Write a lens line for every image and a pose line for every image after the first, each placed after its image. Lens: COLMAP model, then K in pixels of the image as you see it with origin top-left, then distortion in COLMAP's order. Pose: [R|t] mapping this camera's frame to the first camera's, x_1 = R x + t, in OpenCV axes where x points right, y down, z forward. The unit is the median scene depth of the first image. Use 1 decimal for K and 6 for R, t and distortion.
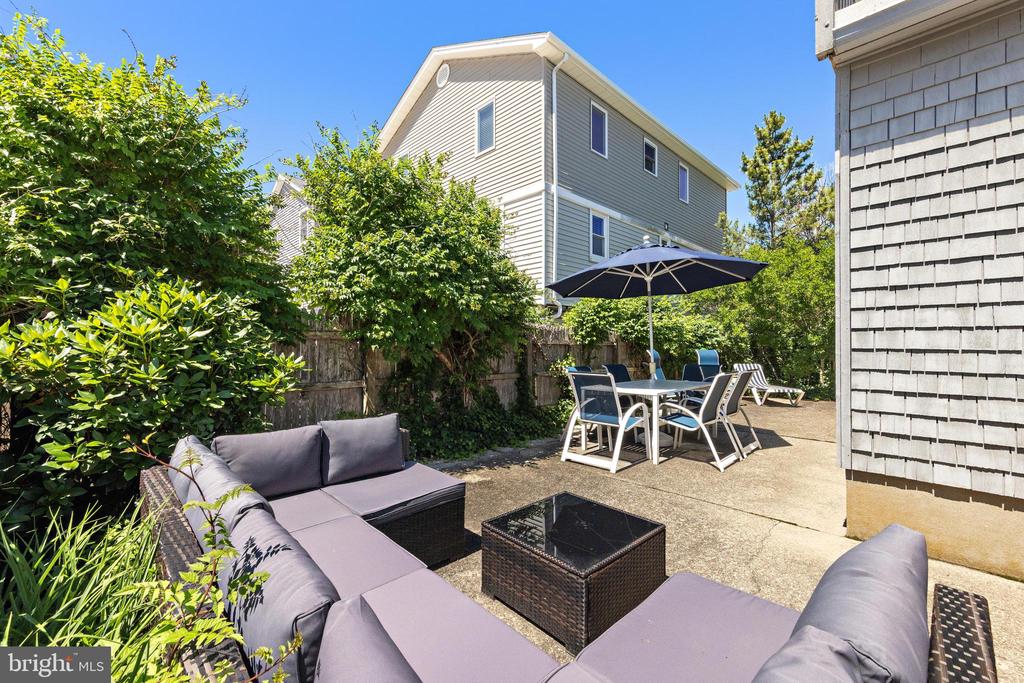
lens RADIAL K [[418.8, 0, 512.6], [0, 418.8, 354.4], [0, 0, 1]] dist [0.001136, 0.000117]
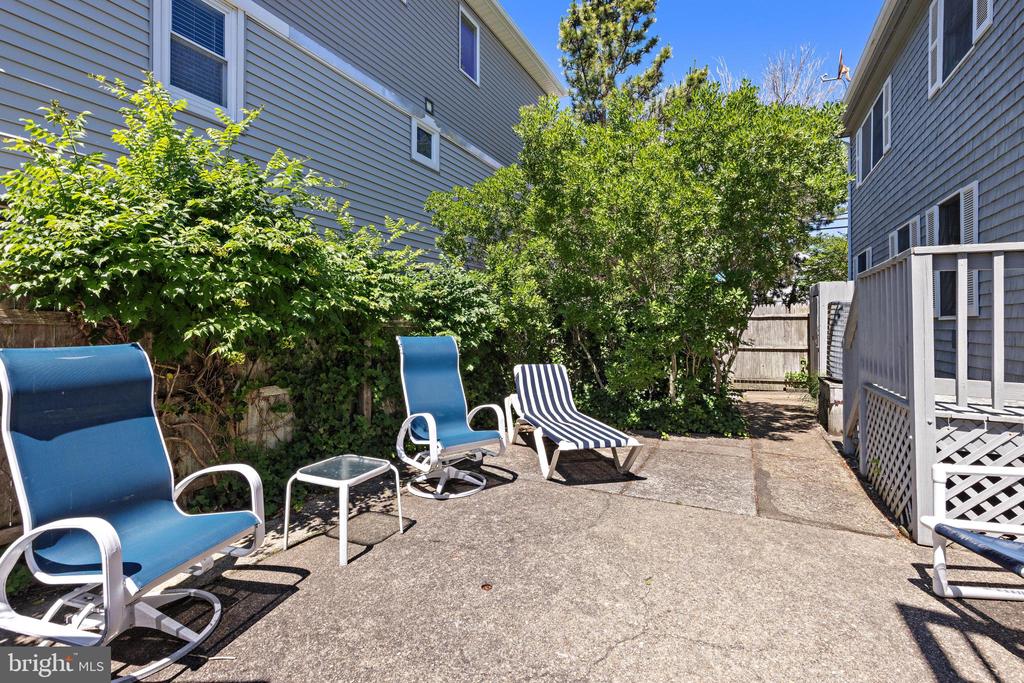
lens RADIAL K [[452.4, 0, 512.0], [0, 452.4, 341.5], [0, 0, 1]] dist [-0.001405, -0.000167]
pose [[0.949922, -0.008105, 0.312382, 0.360674], [0.003320, 0.999869, 0.015848, -0.010357], [-0.312469, -0.014017, 0.949824, 0.512048]]
